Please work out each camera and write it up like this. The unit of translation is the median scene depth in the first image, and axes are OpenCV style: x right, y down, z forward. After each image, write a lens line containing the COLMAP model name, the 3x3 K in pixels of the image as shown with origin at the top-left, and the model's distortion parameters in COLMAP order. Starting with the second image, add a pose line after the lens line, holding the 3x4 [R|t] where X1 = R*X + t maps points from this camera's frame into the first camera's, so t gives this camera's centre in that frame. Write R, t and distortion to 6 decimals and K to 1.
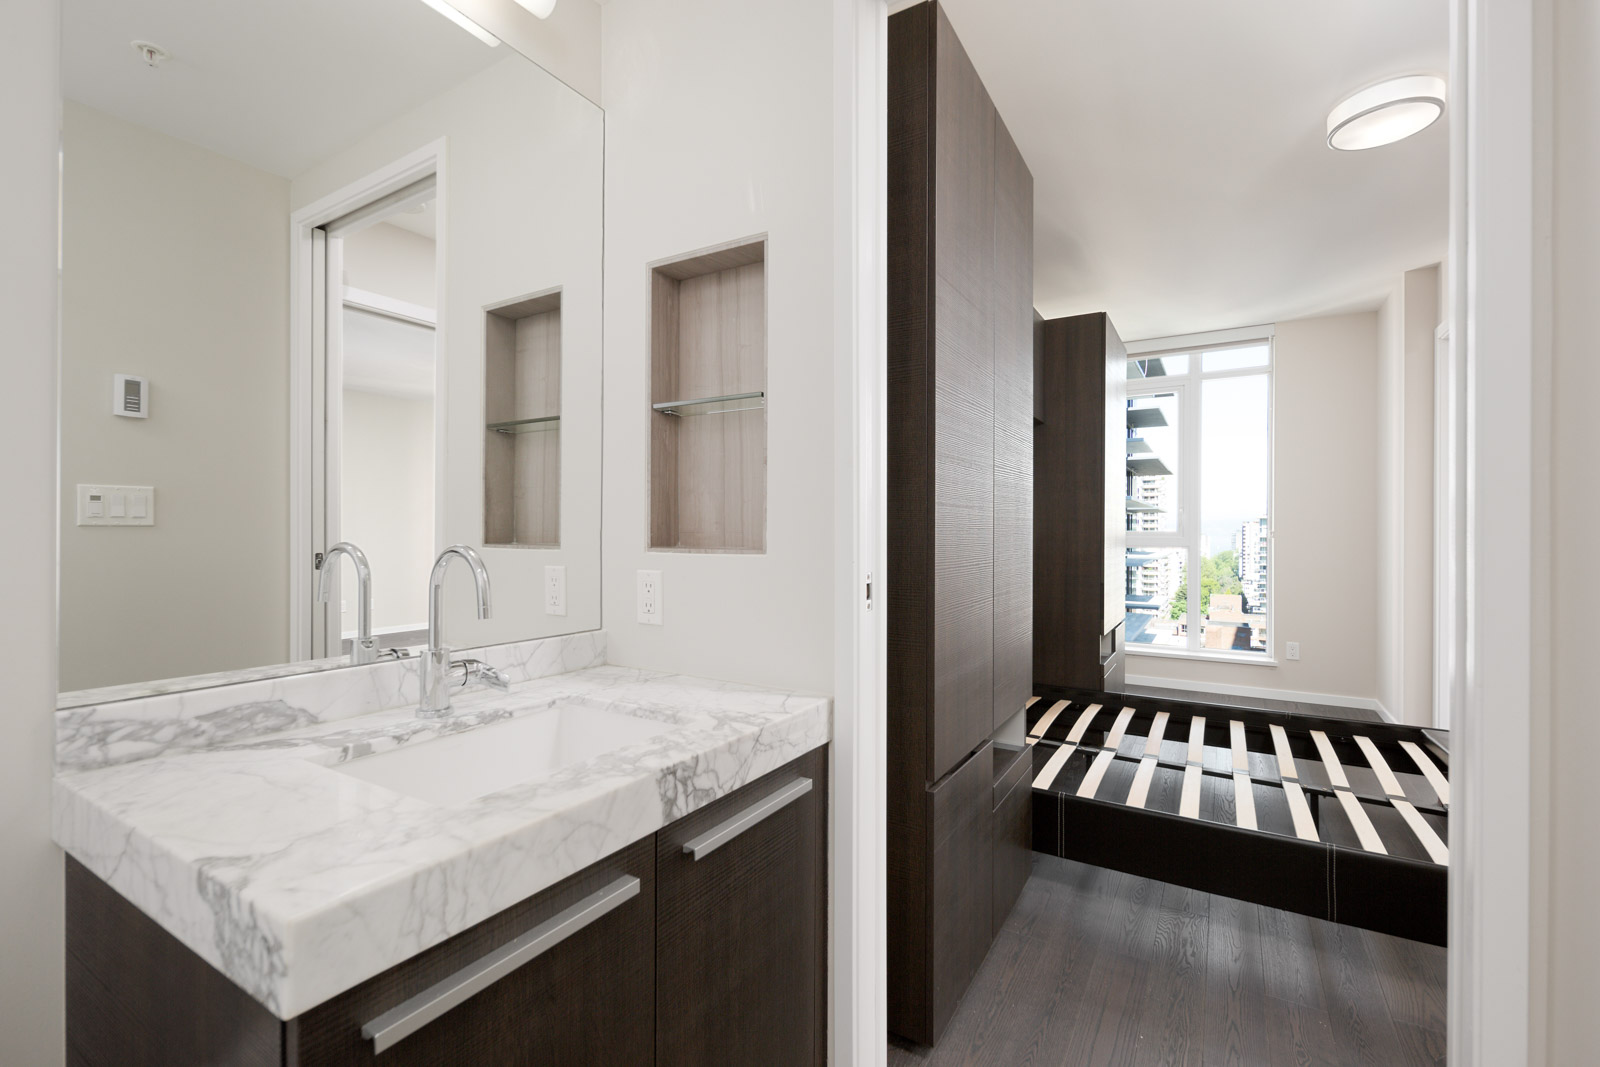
lens RADIAL K [[696.6, 0, 790.5], [0, 696.6, 532.0], [0, 0, 1]] dist [0.002563, -0.000050]
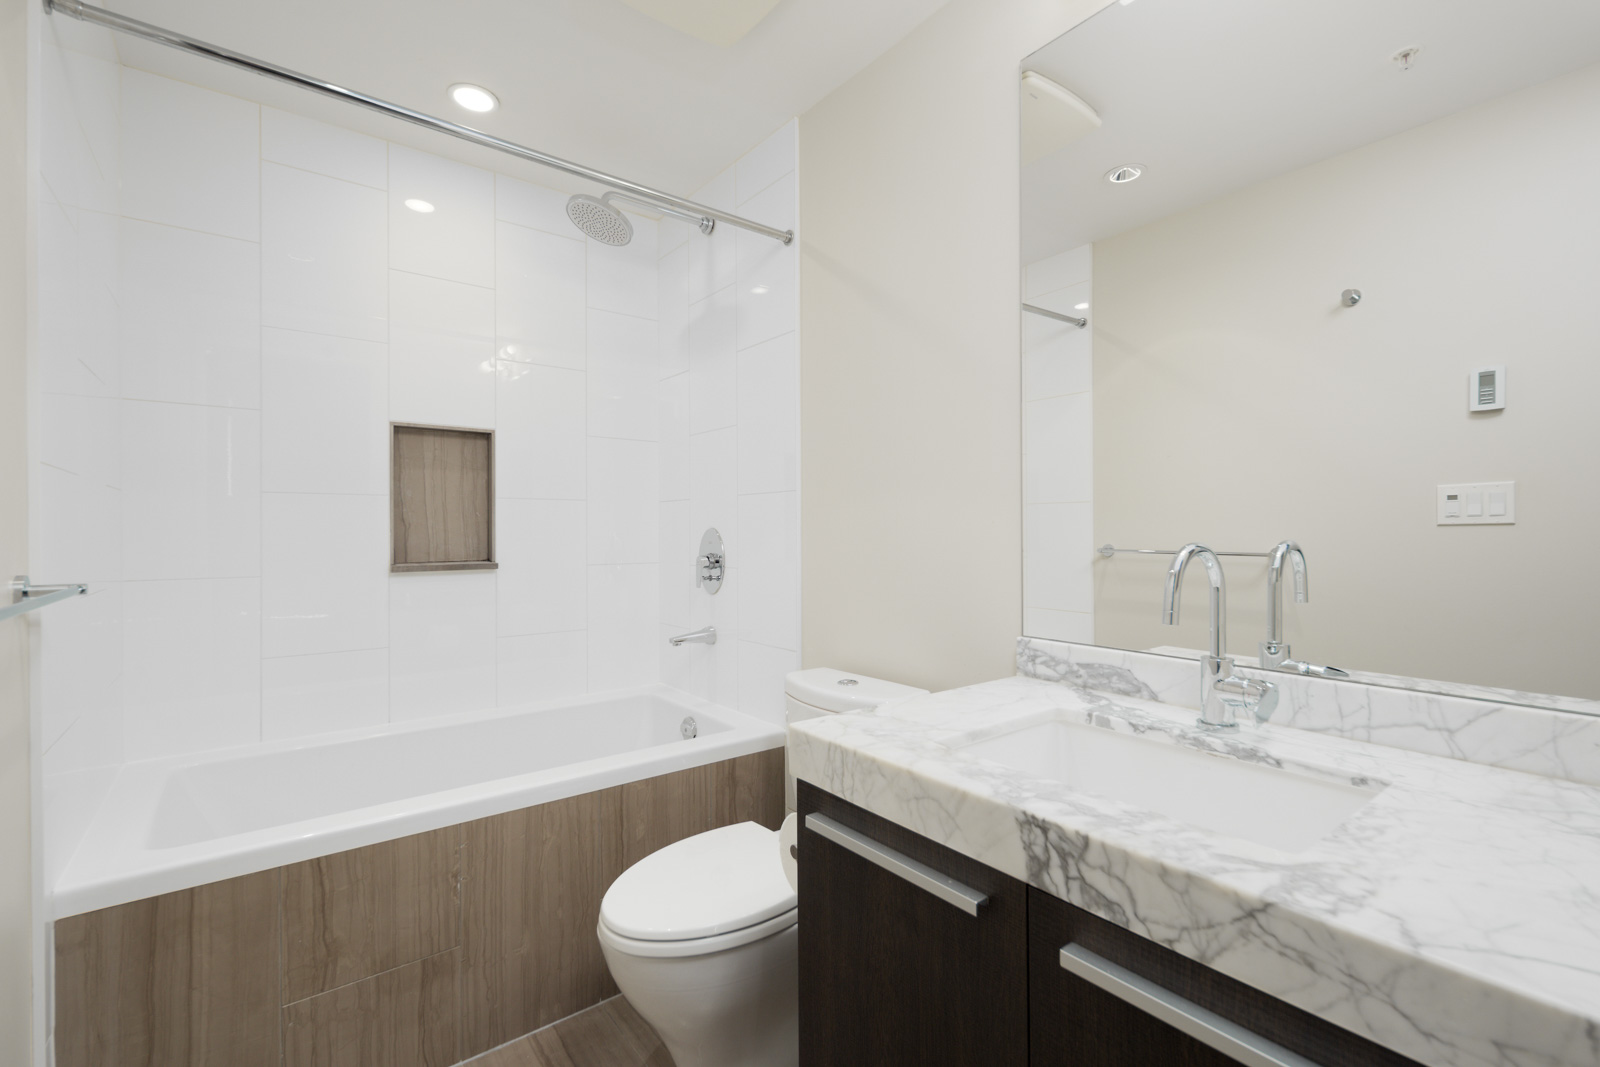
lens RADIAL K [[696.6, 0, 789.9], [0, 696.6, 542.1], [0, 0, 1]] dist [0.002563, -0.000050]
pose [[-0.351068, 0.011486, -0.936280, 0.637917], [0.001568, 0.999931, 0.011679, 0.008159], [0.936349, 0.002632, -0.351061, 0.954764]]
